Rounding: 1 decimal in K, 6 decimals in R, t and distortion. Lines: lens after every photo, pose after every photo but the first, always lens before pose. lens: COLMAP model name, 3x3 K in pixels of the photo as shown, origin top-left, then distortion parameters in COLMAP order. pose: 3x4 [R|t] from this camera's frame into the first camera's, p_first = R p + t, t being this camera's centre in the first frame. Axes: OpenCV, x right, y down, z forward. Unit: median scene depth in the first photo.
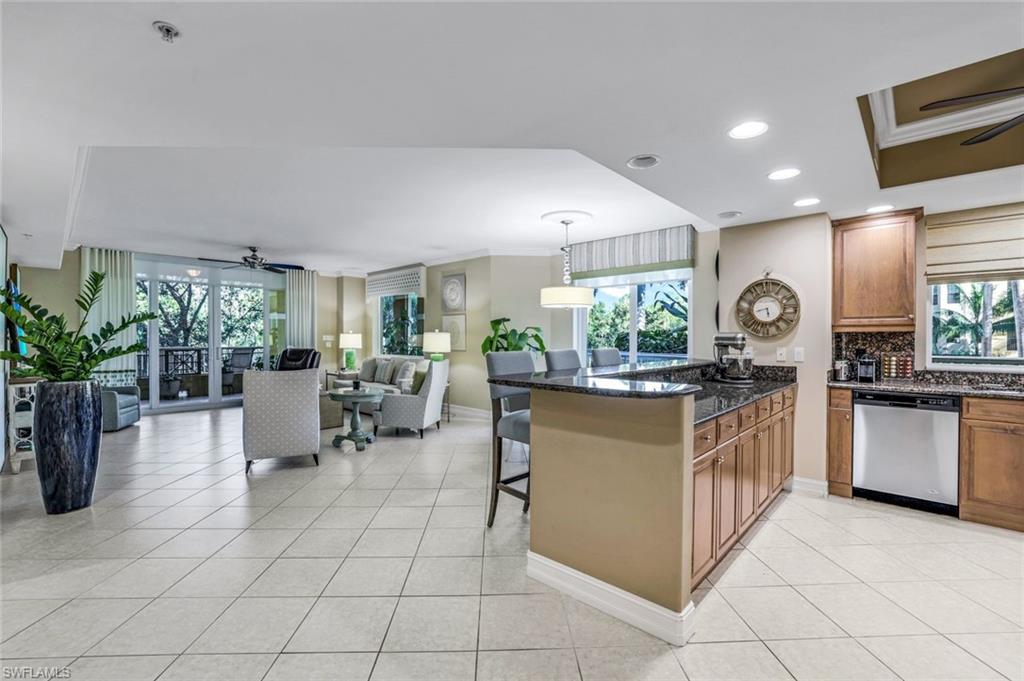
lens RADIAL K [[449.0, 0, 510.3], [0, 449.0, 340.9], [0, 0, 1]] dist [-0.044670, 0.016454]
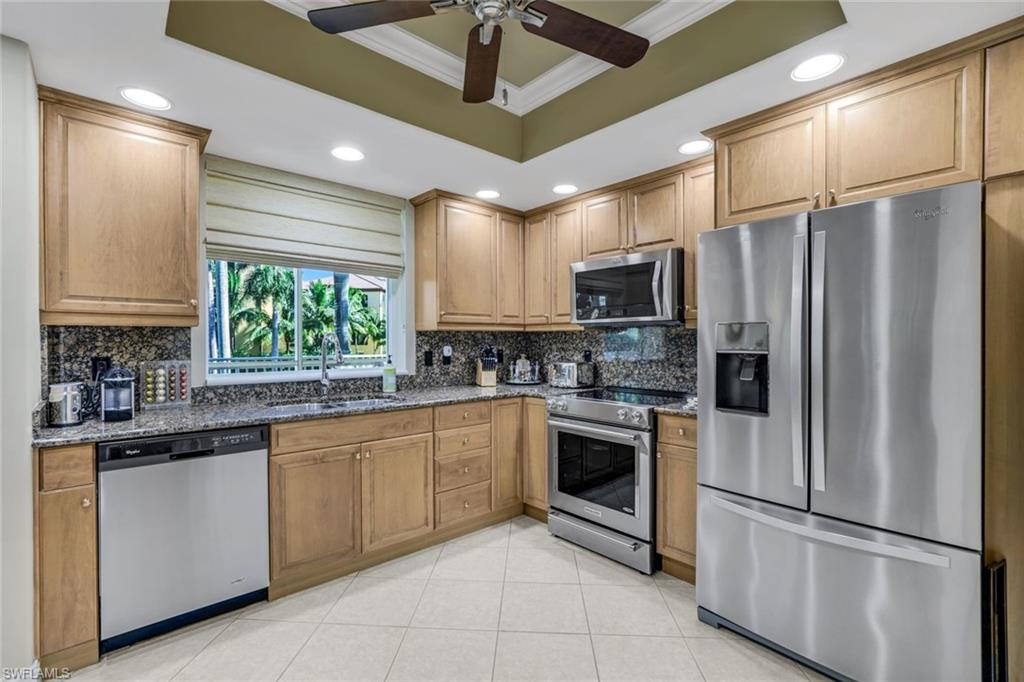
lens RADIAL K [[449.0, 0, 510.3], [0, 449.0, 341.4], [0, 0, 1]] dist [-0.044670, 0.016454]
pose [[0.094689, -0.005569, 0.995491, 0.322694], [0.007540, 0.999960, 0.004877, -0.000755], [-0.995478, 0.007044, 0.094727, 0.468332]]
